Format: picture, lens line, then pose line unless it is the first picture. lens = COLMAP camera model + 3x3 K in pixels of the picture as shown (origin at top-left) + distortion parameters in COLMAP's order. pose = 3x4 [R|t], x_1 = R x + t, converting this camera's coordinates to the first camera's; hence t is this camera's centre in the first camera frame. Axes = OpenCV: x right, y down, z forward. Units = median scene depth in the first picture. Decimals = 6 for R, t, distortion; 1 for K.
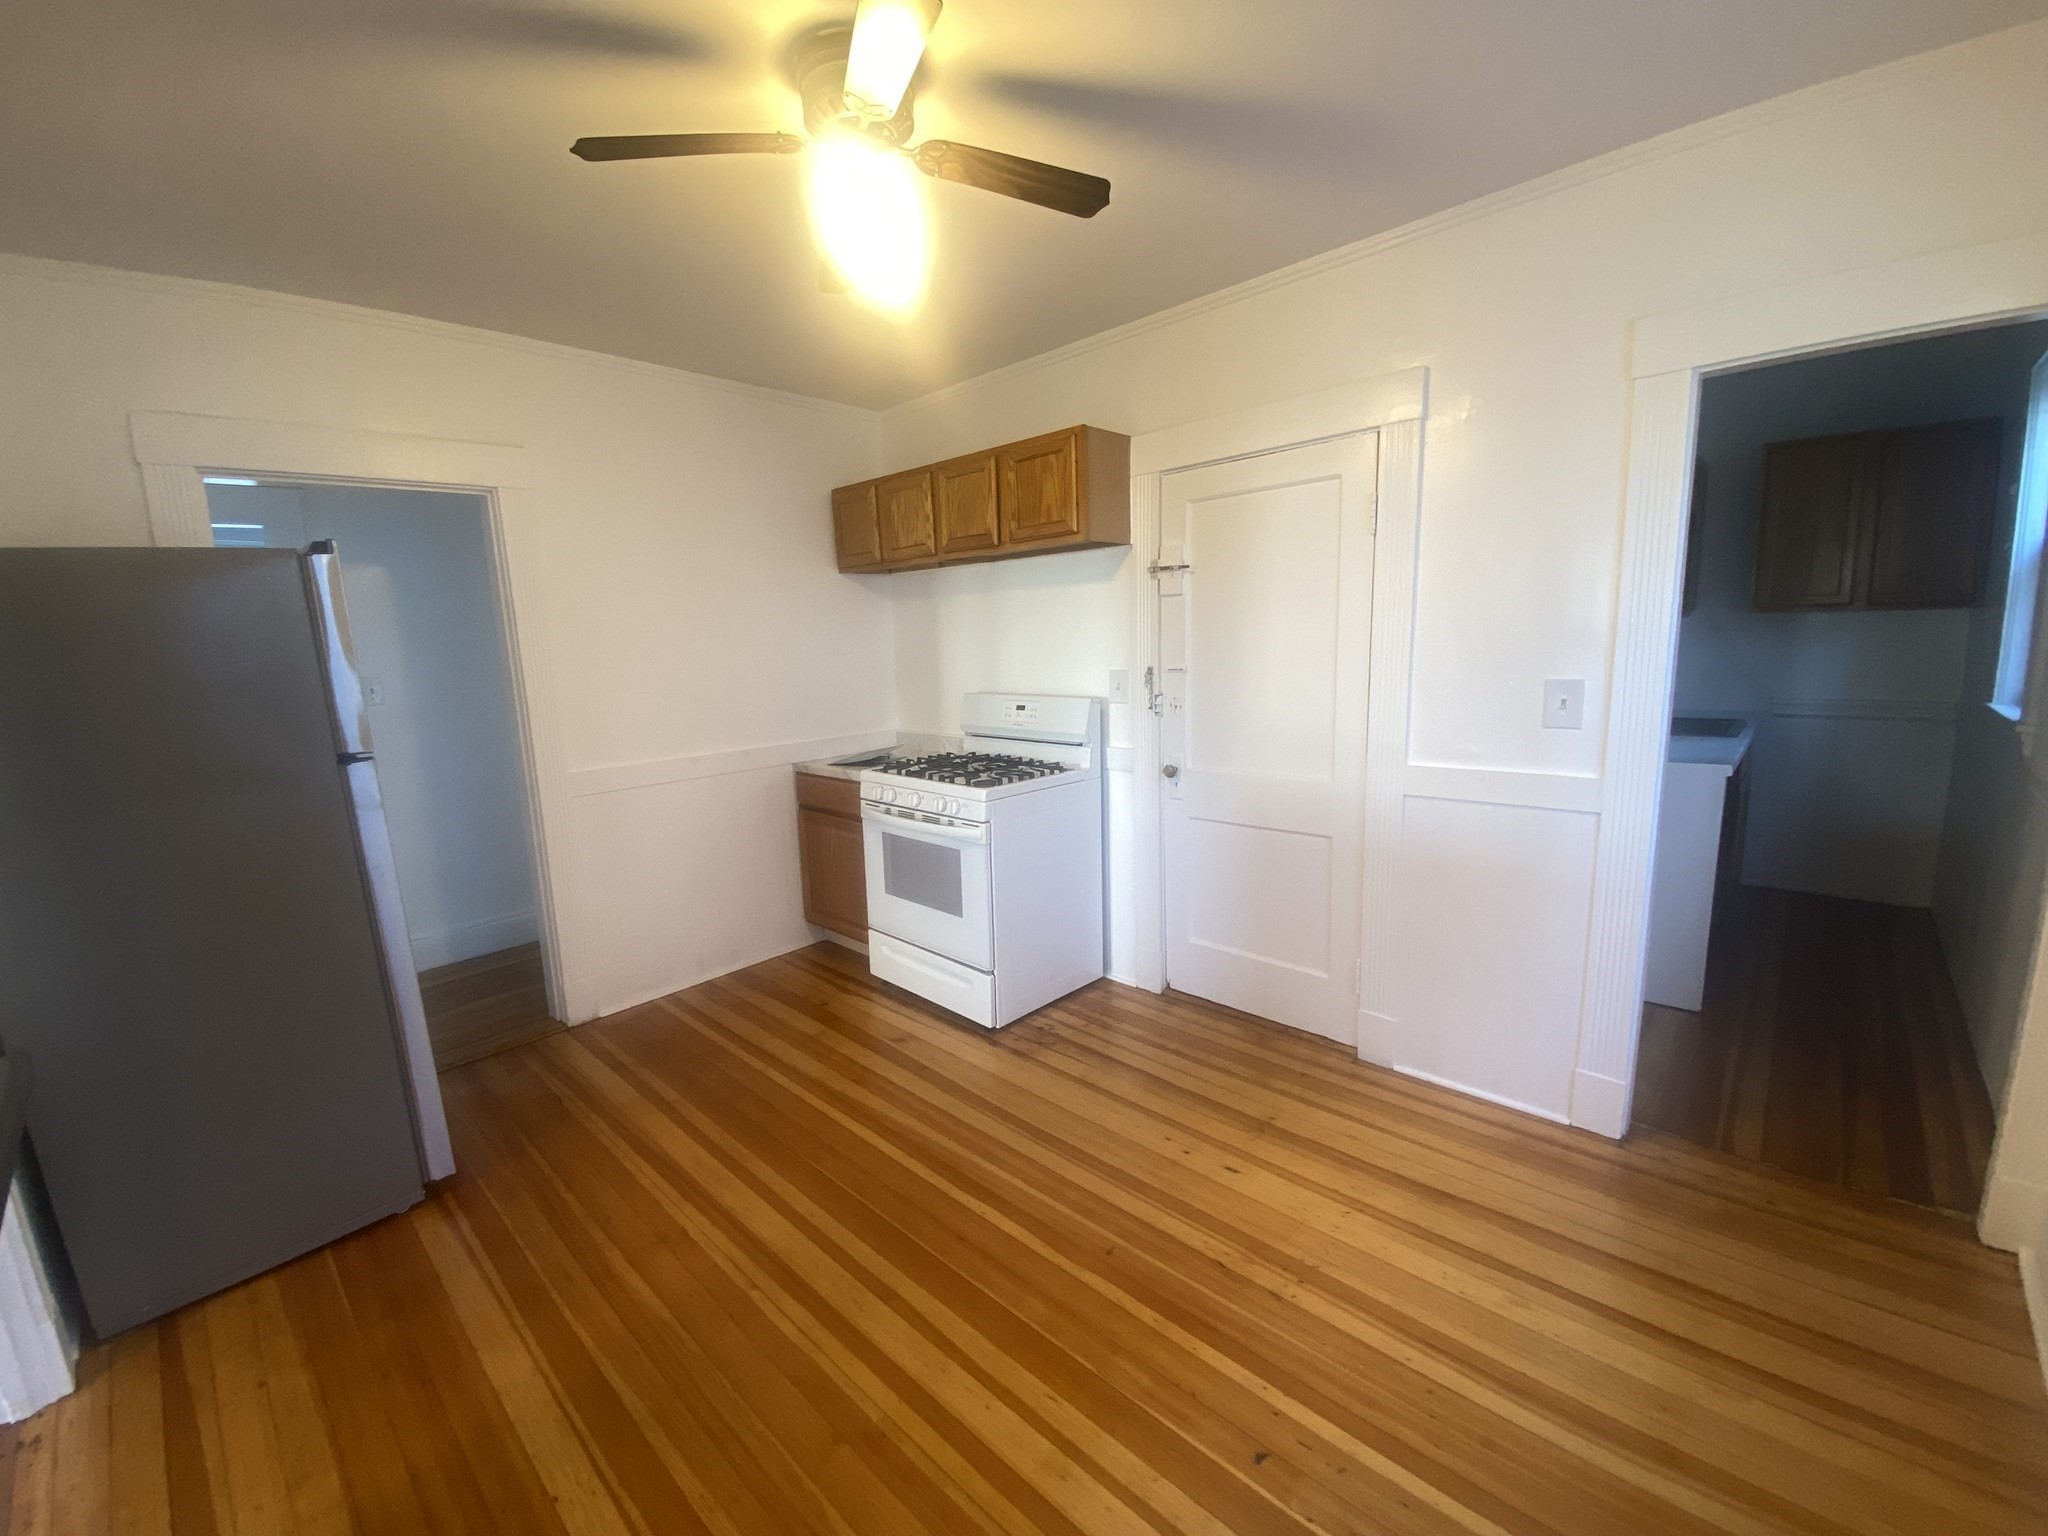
lens RADIAL K [[836.2, 0, 1029.7], [0, 836.2, 769.0], [0, 0, 1]] dist [-0.014871, -0.000895]
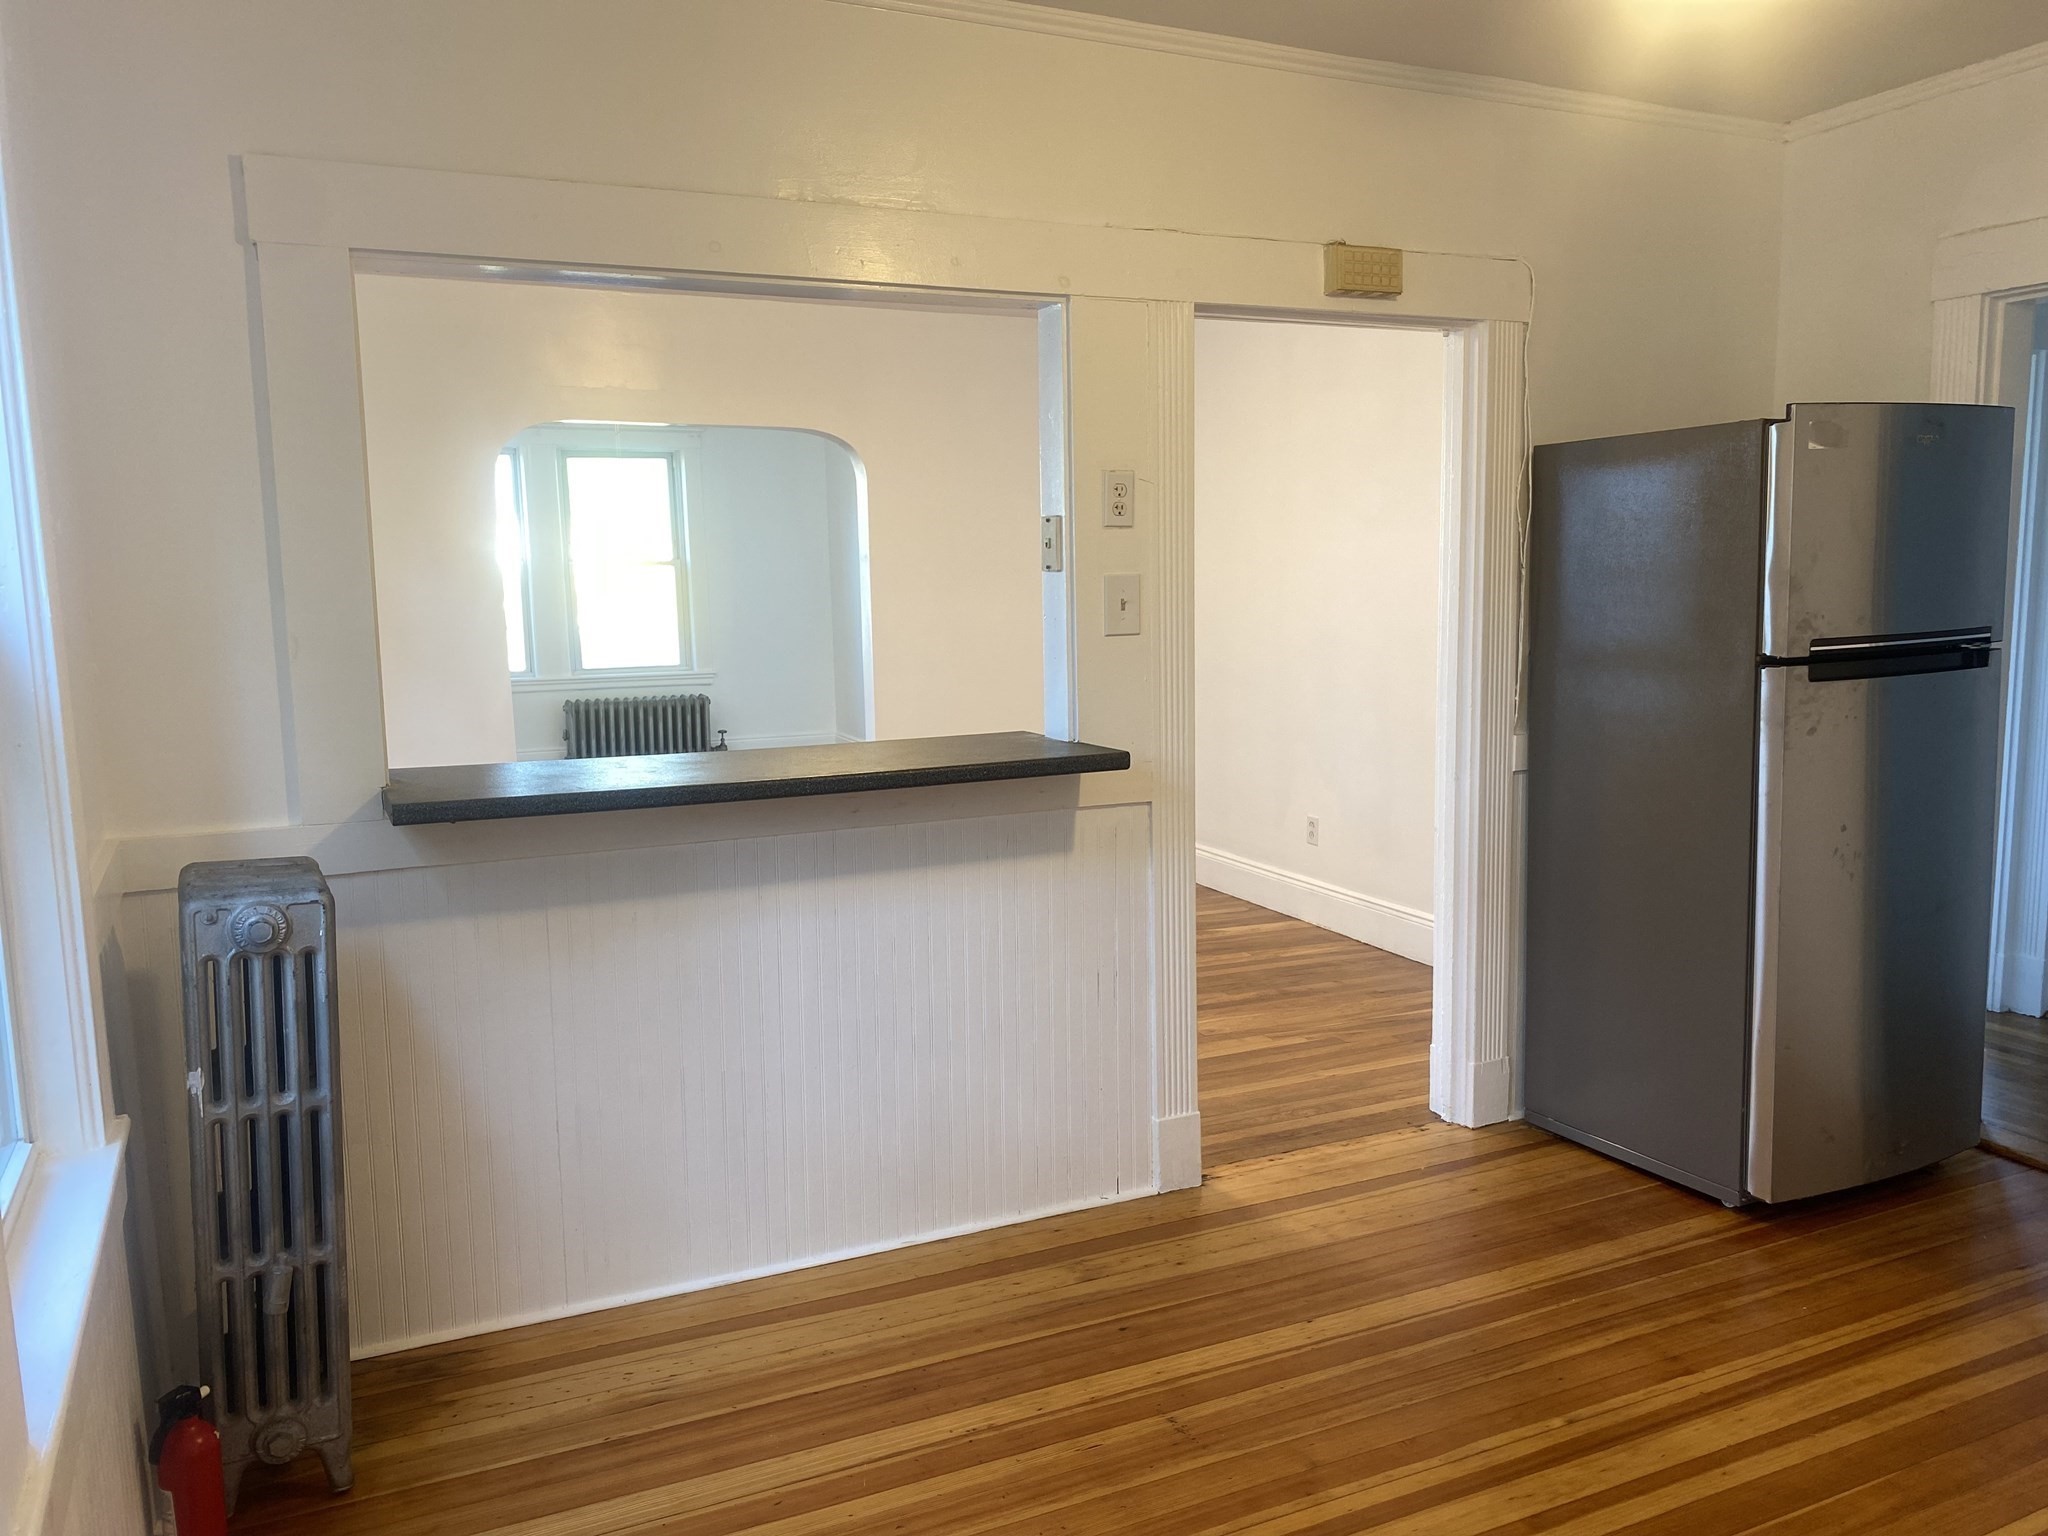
lens RADIAL K [[1591.8, 0, 1022.9], [0, 1591.8, 762.3], [0, 0, 1]] dist [-0.000368, 0.000613]
pose [[-0.360539, 0.165629, -0.917921, 1.002413], [-0.123162, 0.967037, 0.222867, -0.187979], [0.924577, 0.193405, -0.328256, 0.868861]]
